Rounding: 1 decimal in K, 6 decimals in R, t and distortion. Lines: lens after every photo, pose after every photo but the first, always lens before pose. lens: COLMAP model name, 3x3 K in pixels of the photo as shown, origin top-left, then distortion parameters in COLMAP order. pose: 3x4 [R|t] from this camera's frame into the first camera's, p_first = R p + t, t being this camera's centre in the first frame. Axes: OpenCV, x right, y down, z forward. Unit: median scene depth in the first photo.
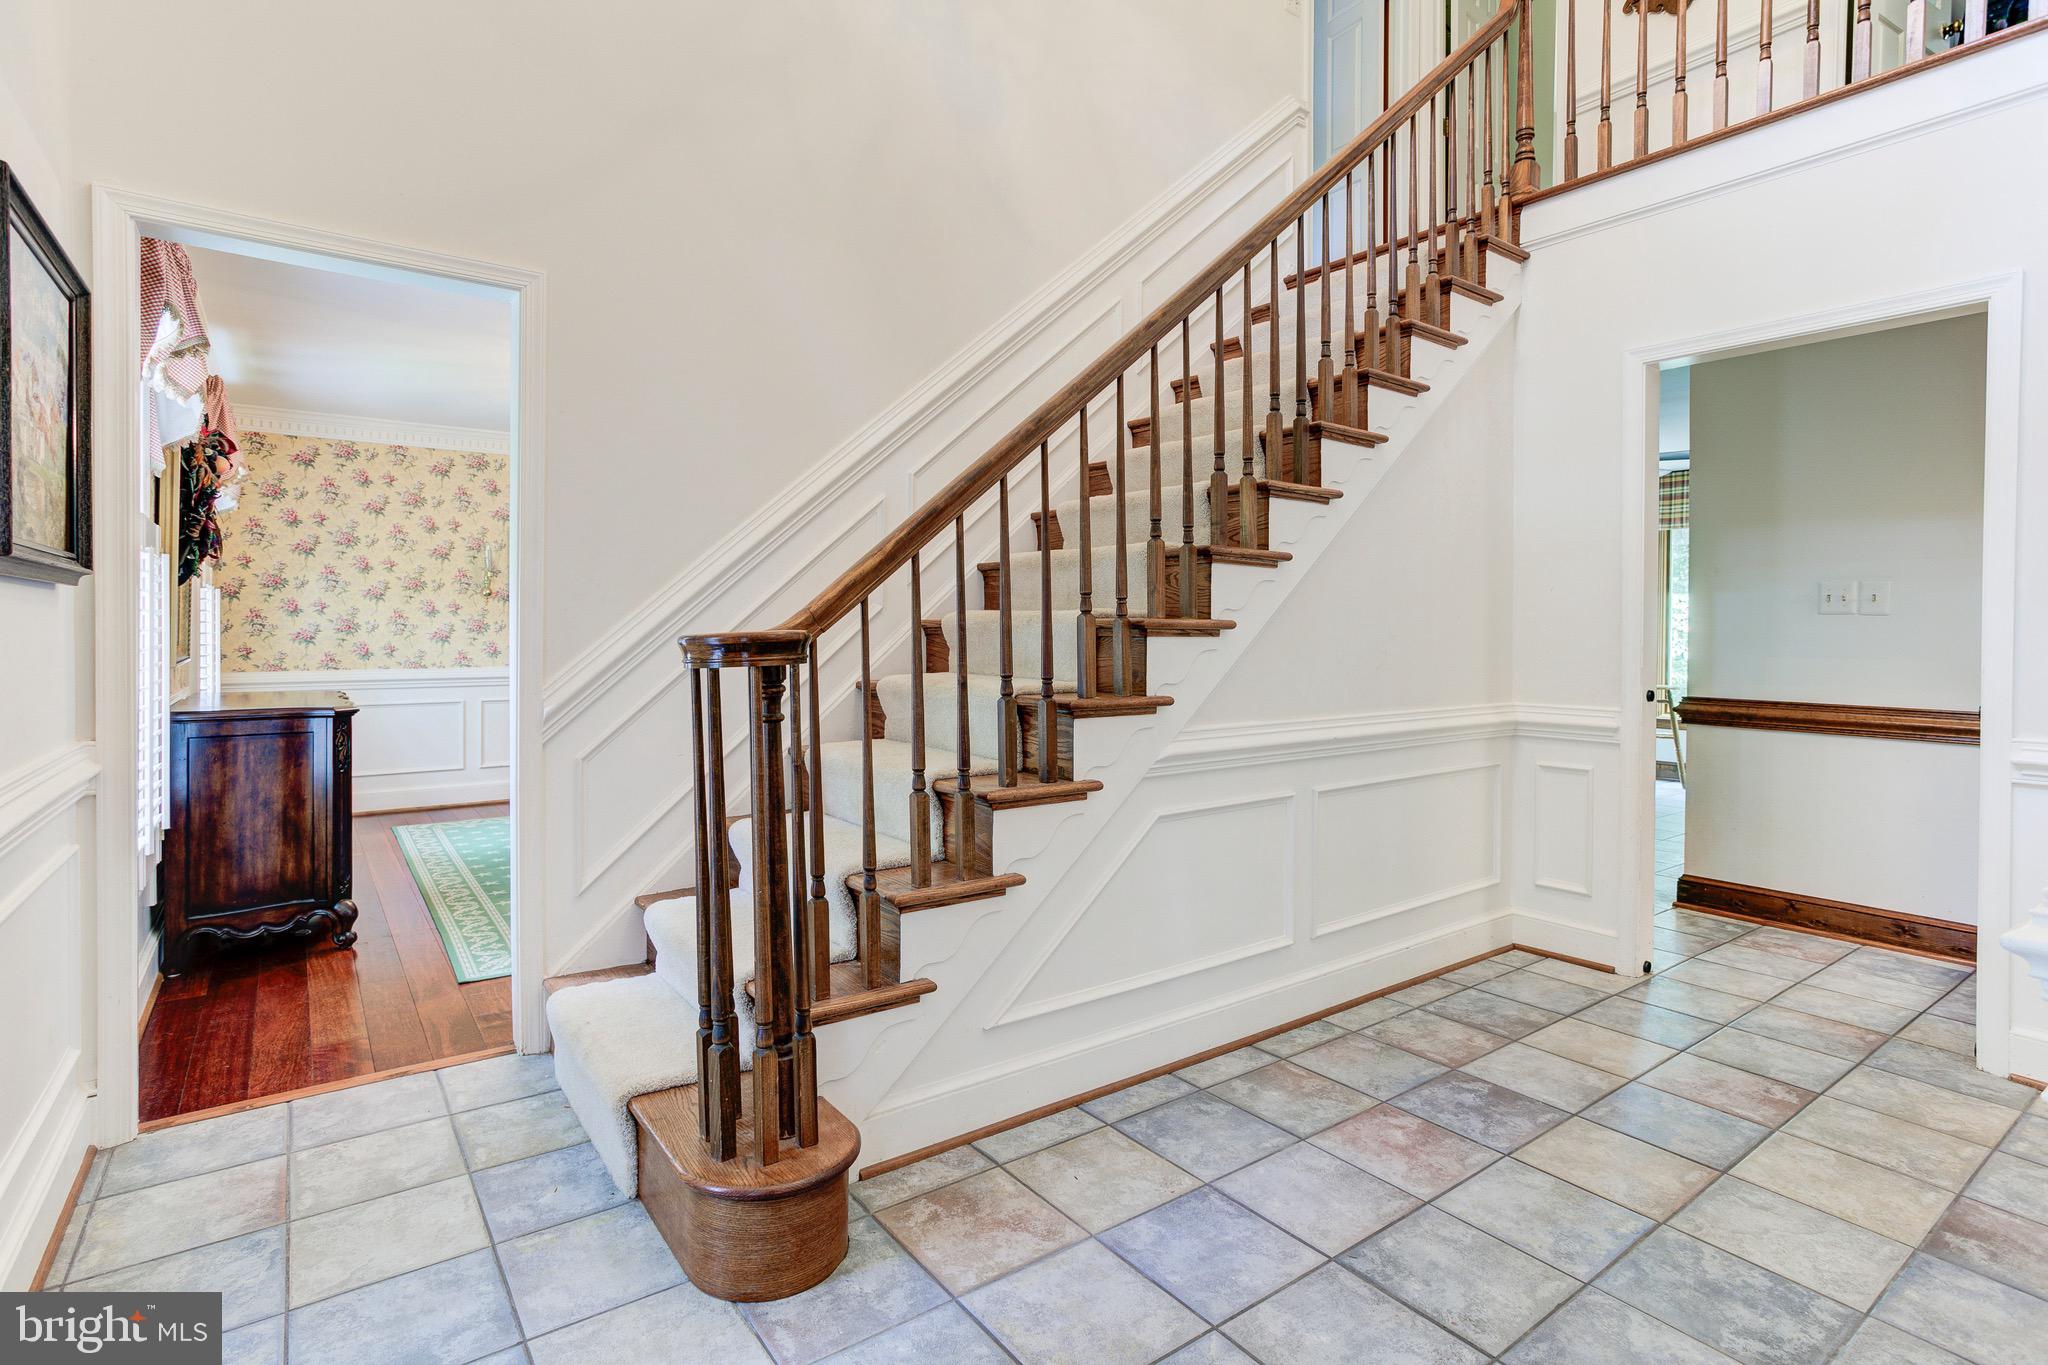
lens RADIAL K [[993.7, 0, 1003.6], [0, 993.7, 645.5], [0, 0, 1]] dist [-0.035651, 0.008683]
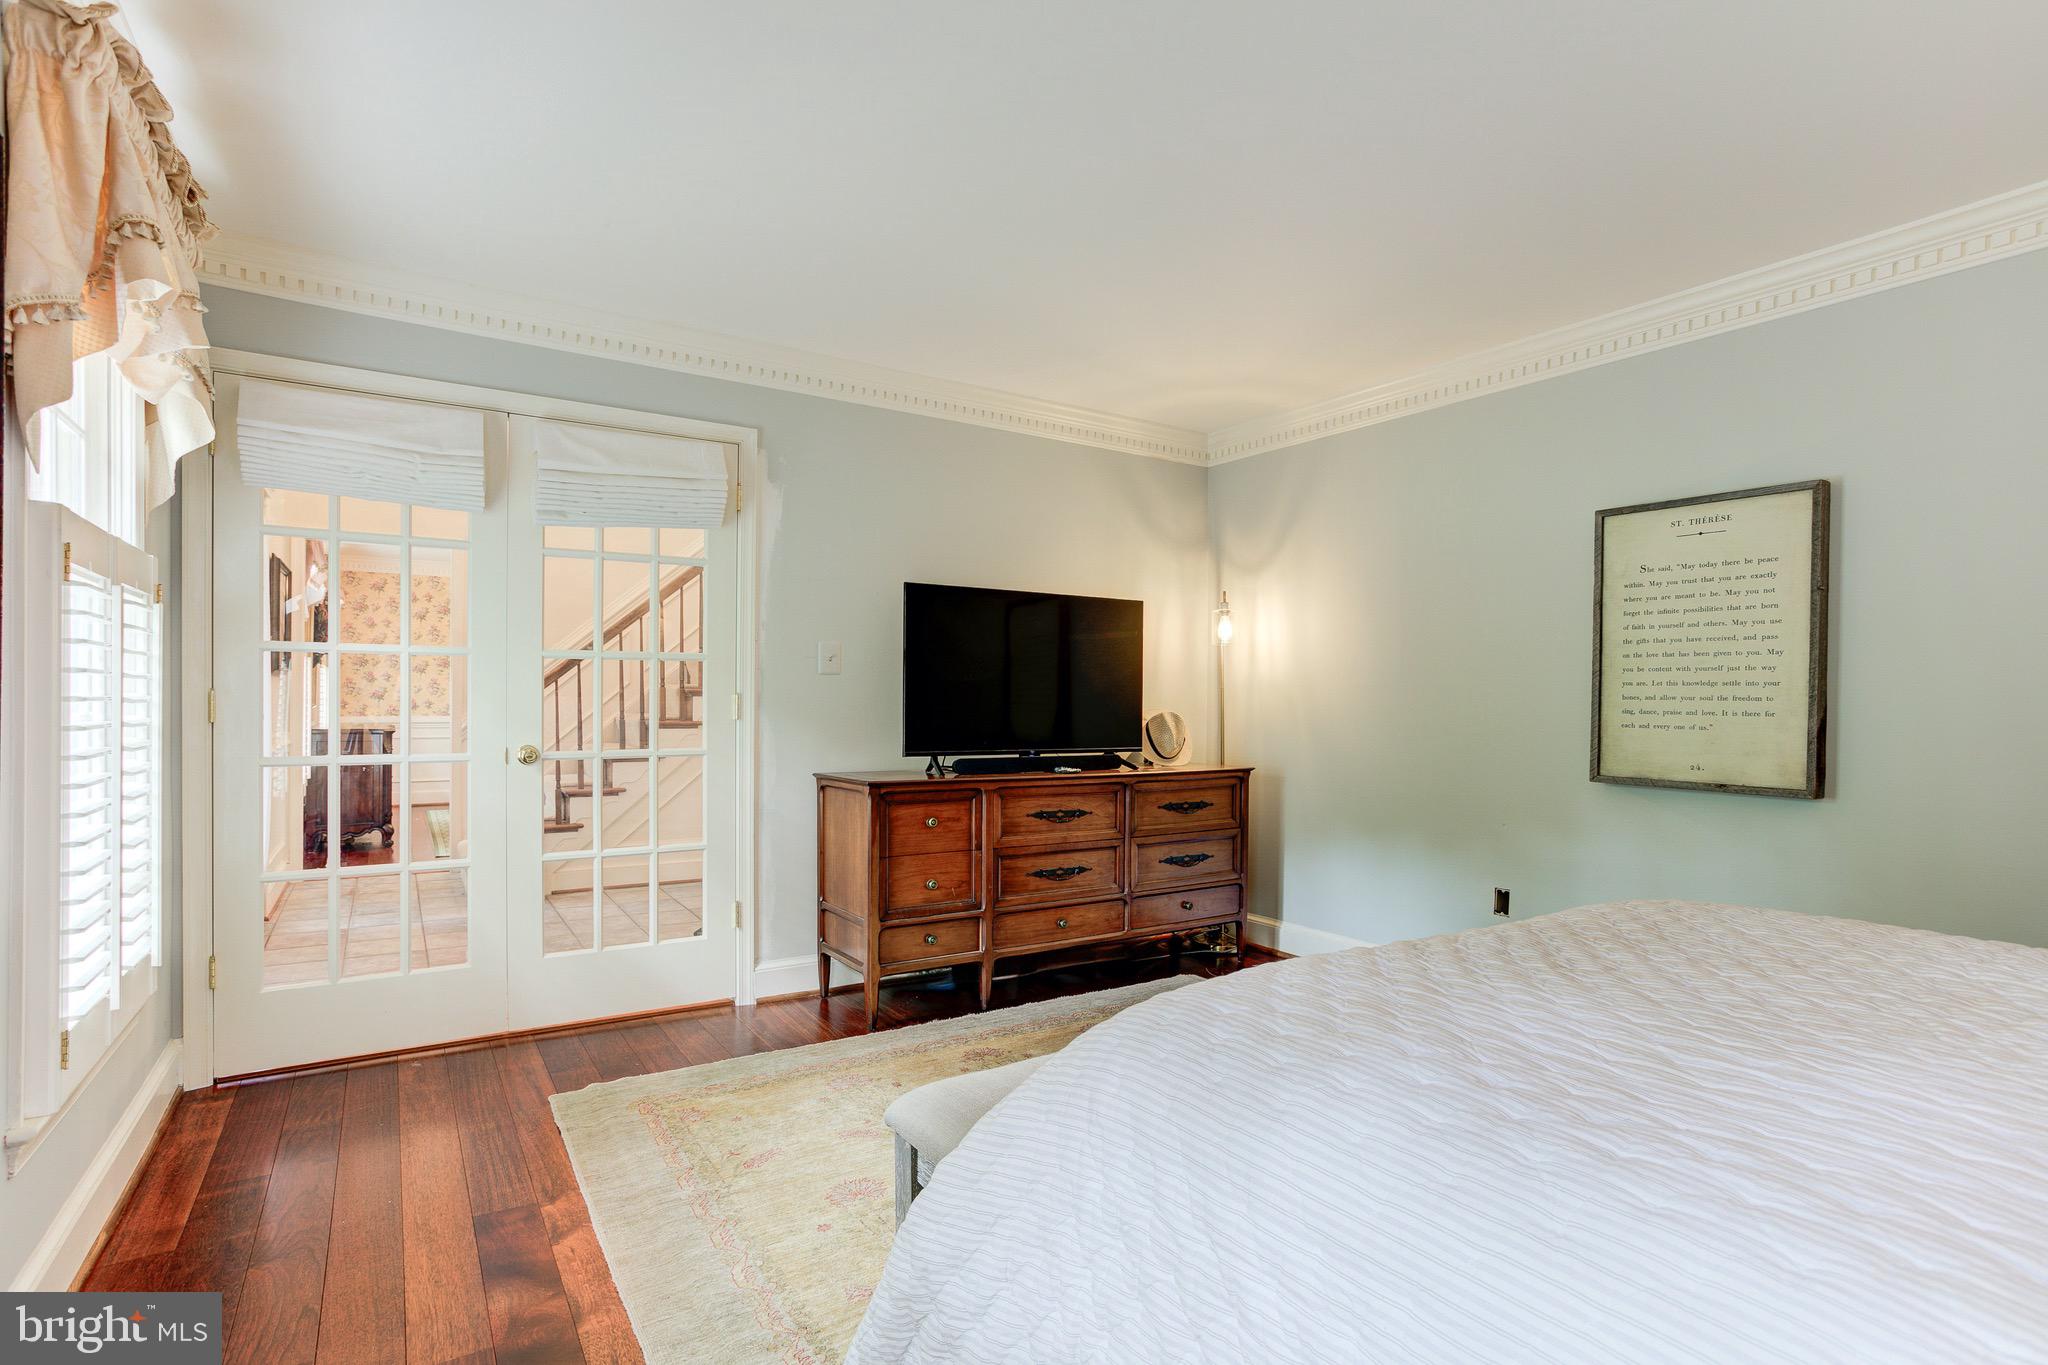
lens RADIAL K [[993.7, 0, 1006.0], [0, 993.7, 685.7], [0, 0, 1]] dist [-0.035651, 0.008683]
pose [[0.997916, -0.001513, -0.064513, 1.042307], [0.000315, 0.999827, -0.018574, 0.015368], [0.064530, 0.018515, 0.997744, -1.347666]]
